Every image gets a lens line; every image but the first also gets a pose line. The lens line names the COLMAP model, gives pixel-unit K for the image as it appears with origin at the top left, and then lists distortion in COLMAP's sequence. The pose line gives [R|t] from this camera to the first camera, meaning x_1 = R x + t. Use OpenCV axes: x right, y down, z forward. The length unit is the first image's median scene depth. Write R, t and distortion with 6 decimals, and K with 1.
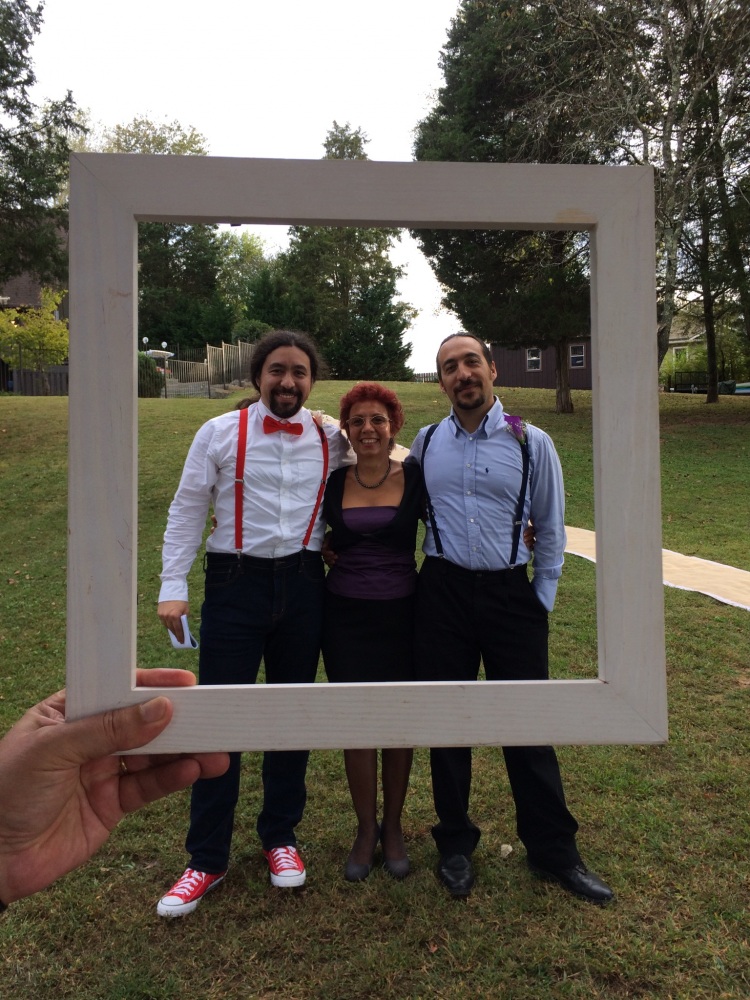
lens RADIAL K [[851.2, 0, 377.1], [0, 851.2, 509.2], [0, 0, 1]] dist [0.086757, -0.114370]
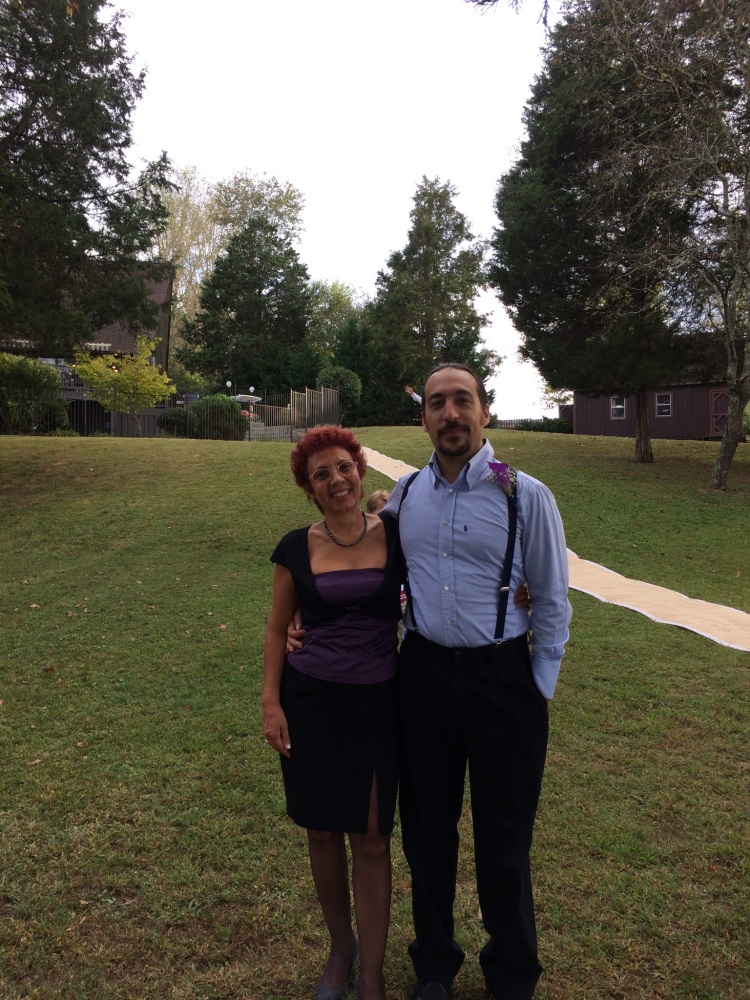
lens RADIAL K [[851.2, 0, 376.6], [0, 851.2, 506.2], [0, 0, 1]] dist [0.086757, -0.114370]
pose [[0.994571, 0.024106, -0.101231, 0.015118], [-0.029693, 0.998096, -0.054053, -0.000493], [0.099735, 0.056765, 0.993393, -0.000502]]
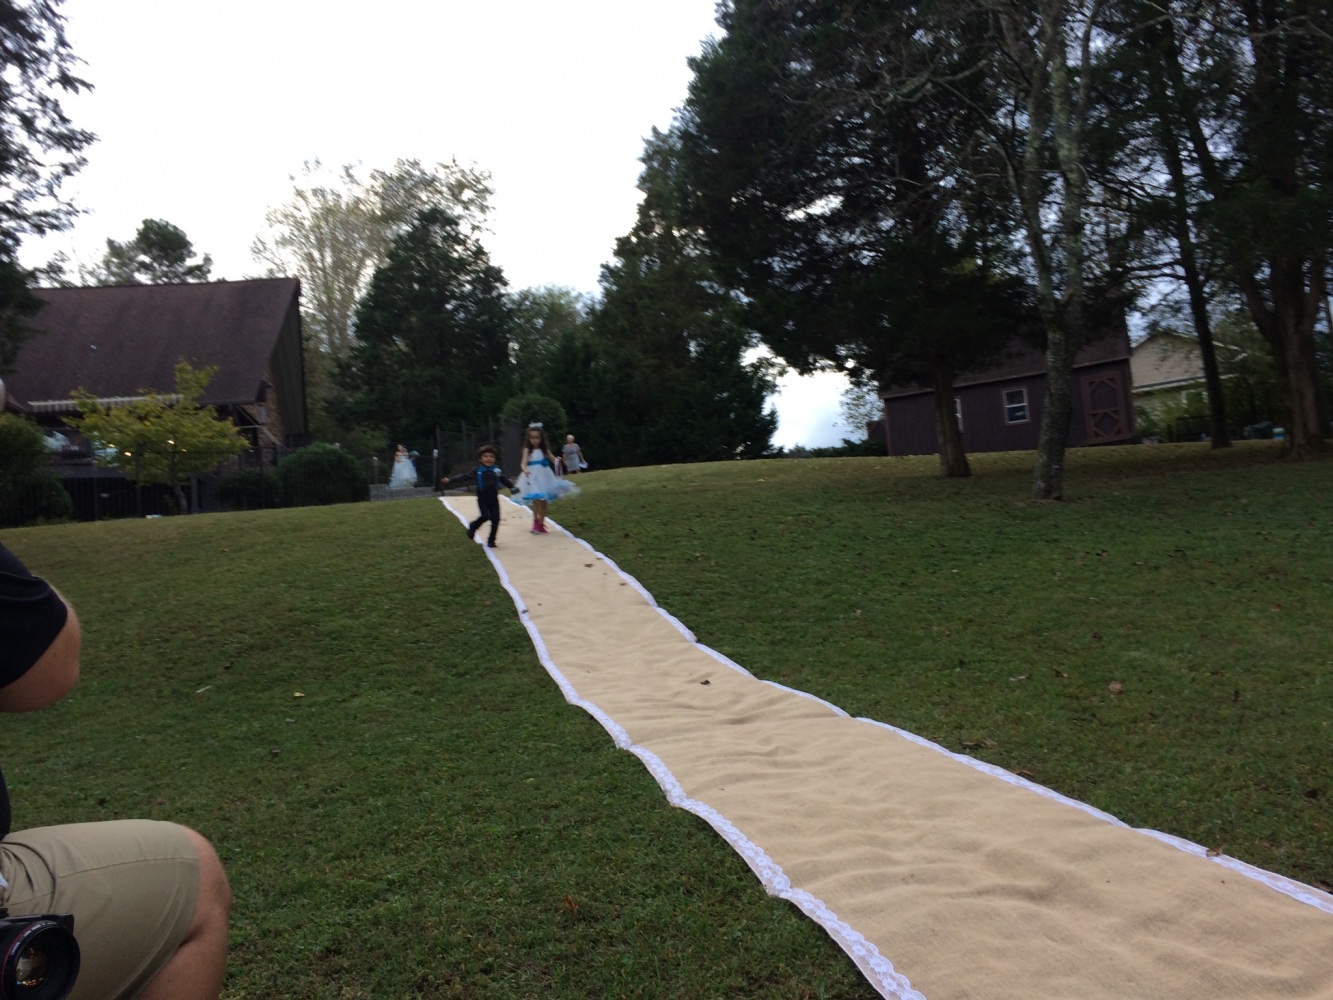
lens RADIAL K [[1134.6, 0, 672.7], [0, 1134.6, 508.0], [0, 0, 1]] dist [0.086757, -0.114370]
pose [[0.990546, -0.077909, -0.112914, 0.109170], [0.062368, 0.988858, -0.135167, 0.003920], [0.122187, 0.126846, 0.984368, 0.187067]]
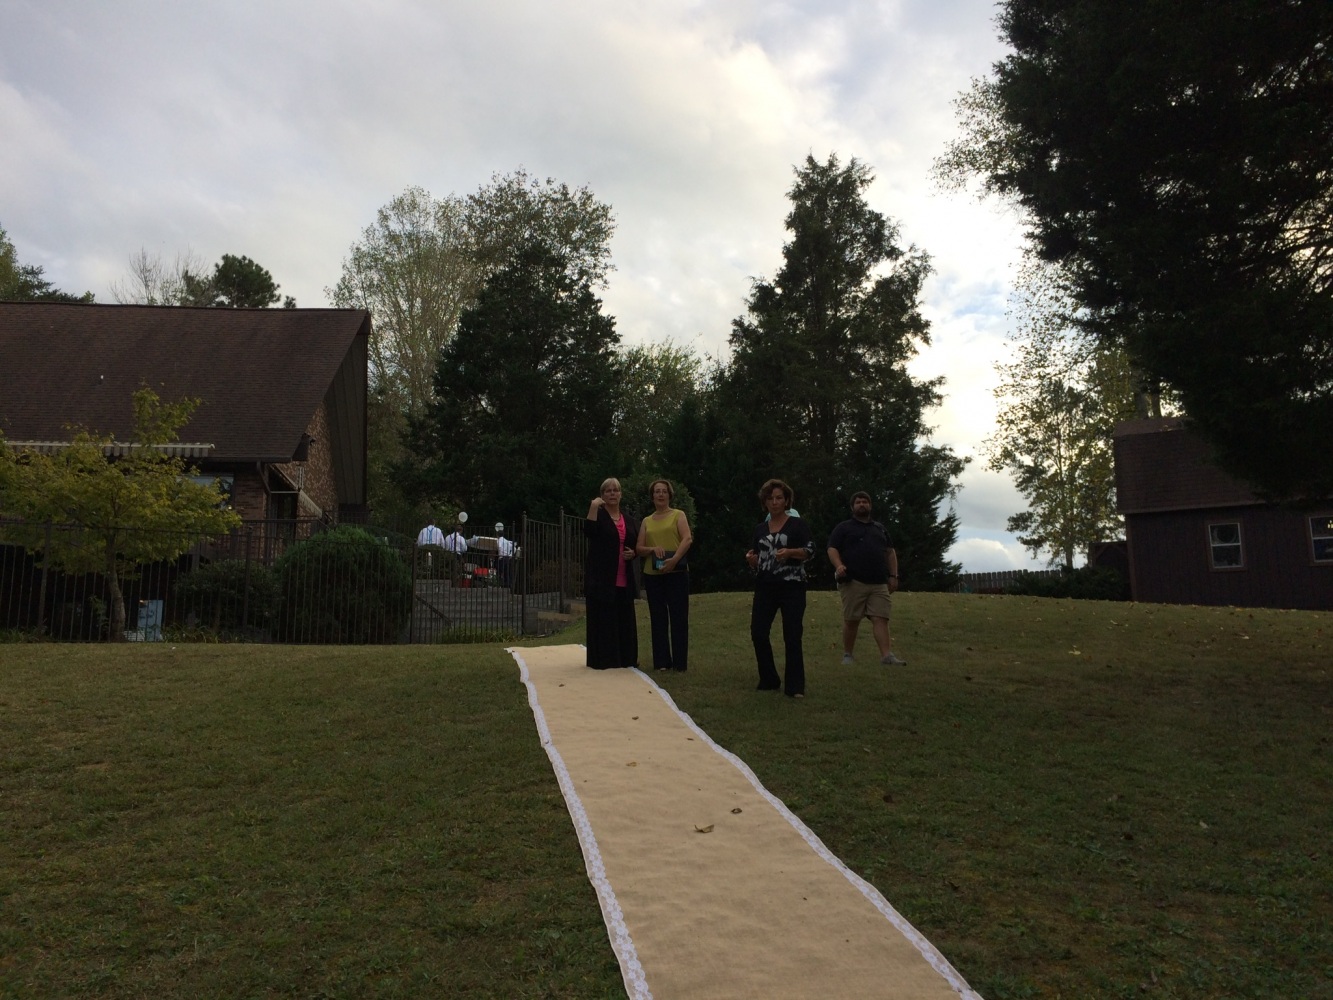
lens RADIAL K [[1134.6, 0, 660.8], [0, 1134.6, 543.0], [0, 0, 1]] dist [0.086757, -0.114370]
pose [[0.982341, -0.010431, -0.186810, -0.013282], [-0.023424, 0.983733, -0.178103, -0.095272], [0.185629, 0.179334, 0.966117, 0.561875]]
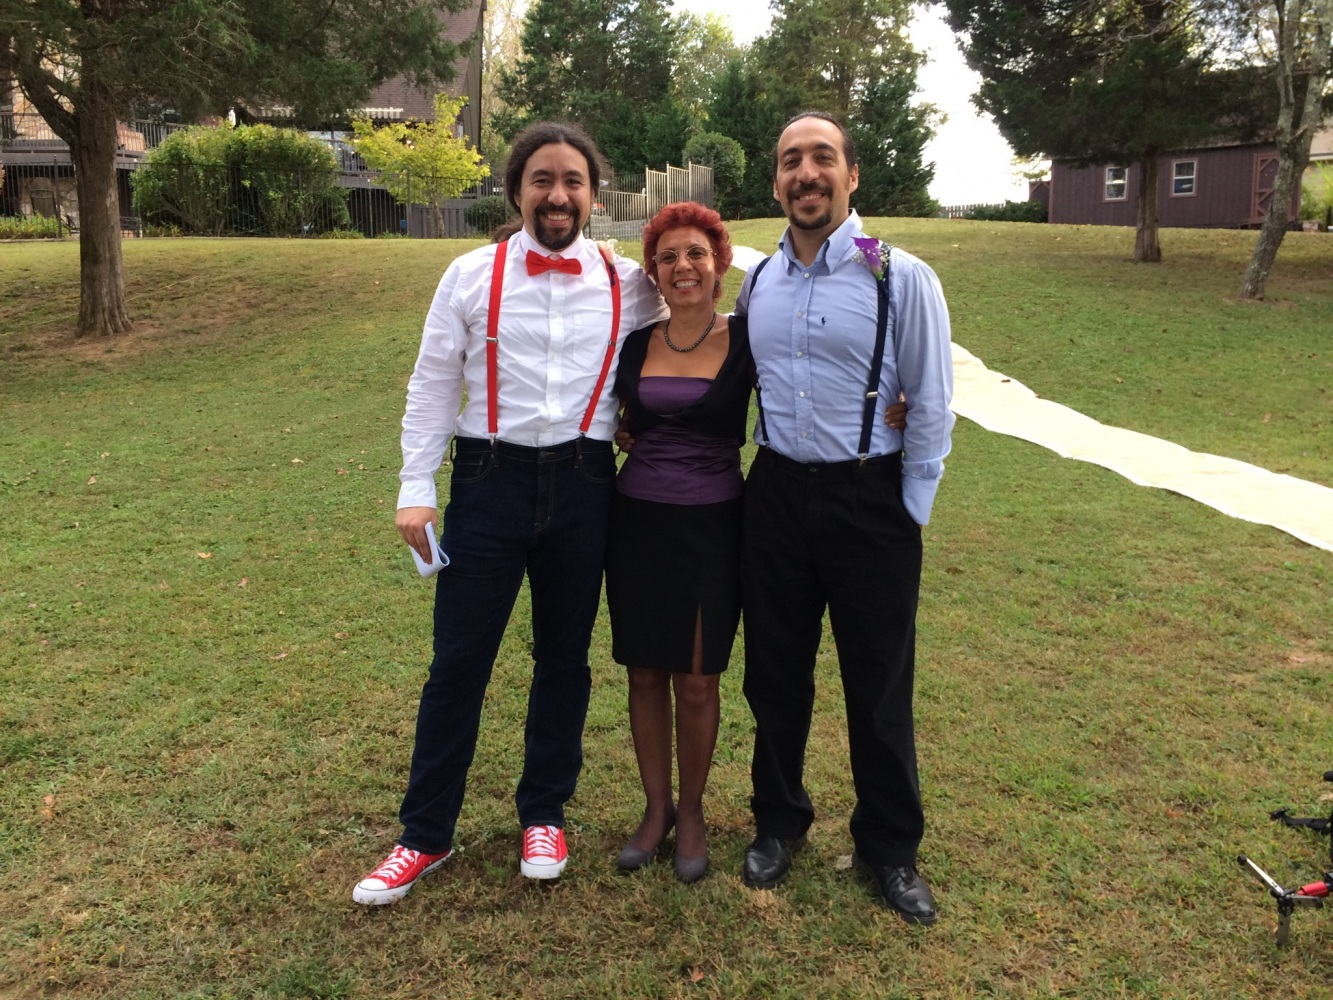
lens RADIAL K [[1134.6, 0, 667.9], [0, 1134.6, 518.9], [0, 0, 1]] dist [0.086757, -0.114370]
pose [[0.981750, 0.045593, -0.184630, 0.022016], [-0.025642, 0.993706, 0.109042, 0.001370], [0.188439, -0.102318, 0.976740, 0.008262]]
